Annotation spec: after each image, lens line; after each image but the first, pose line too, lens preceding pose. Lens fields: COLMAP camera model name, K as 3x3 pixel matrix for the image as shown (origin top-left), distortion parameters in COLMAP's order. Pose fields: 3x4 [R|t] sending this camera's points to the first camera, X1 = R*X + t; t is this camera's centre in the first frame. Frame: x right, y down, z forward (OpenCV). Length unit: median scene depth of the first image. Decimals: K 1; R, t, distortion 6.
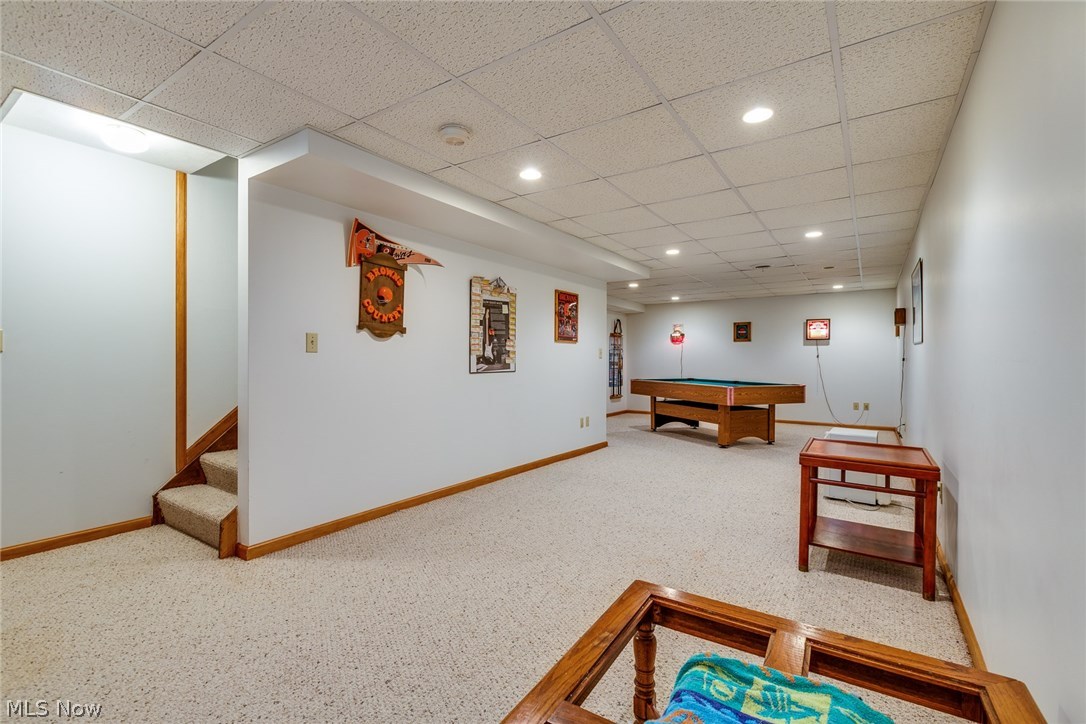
lens RADIAL K [[484.5, 0, 543.6], [0, 484.5, 360.2], [0, 0, 1]] dist [0.001574, -0.000792]
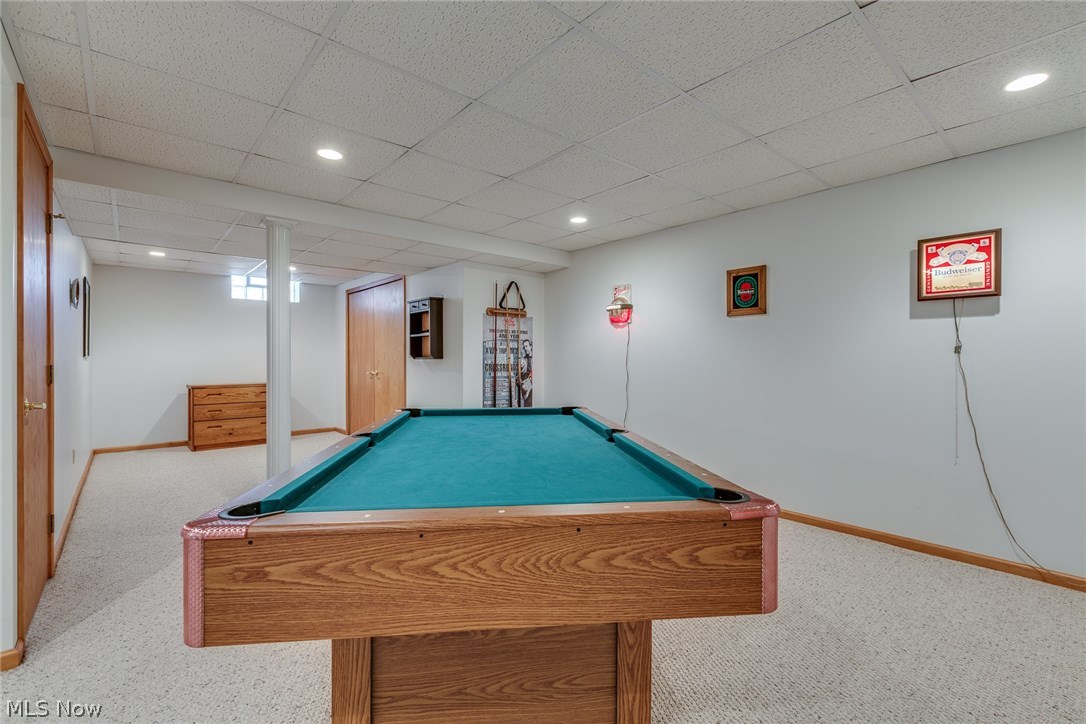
lens RADIAL K [[484.5, 0, 543.6], [0, 484.5, 360.2], [0, 0, 1]] dist [0.001574, -0.000792]
pose [[0.967169, -0.001462, -0.254131, 0.348332], [0.000856, 0.999997, -0.002496, 0.000379], [0.254134, 0.002197, 0.967166, 0.562610]]
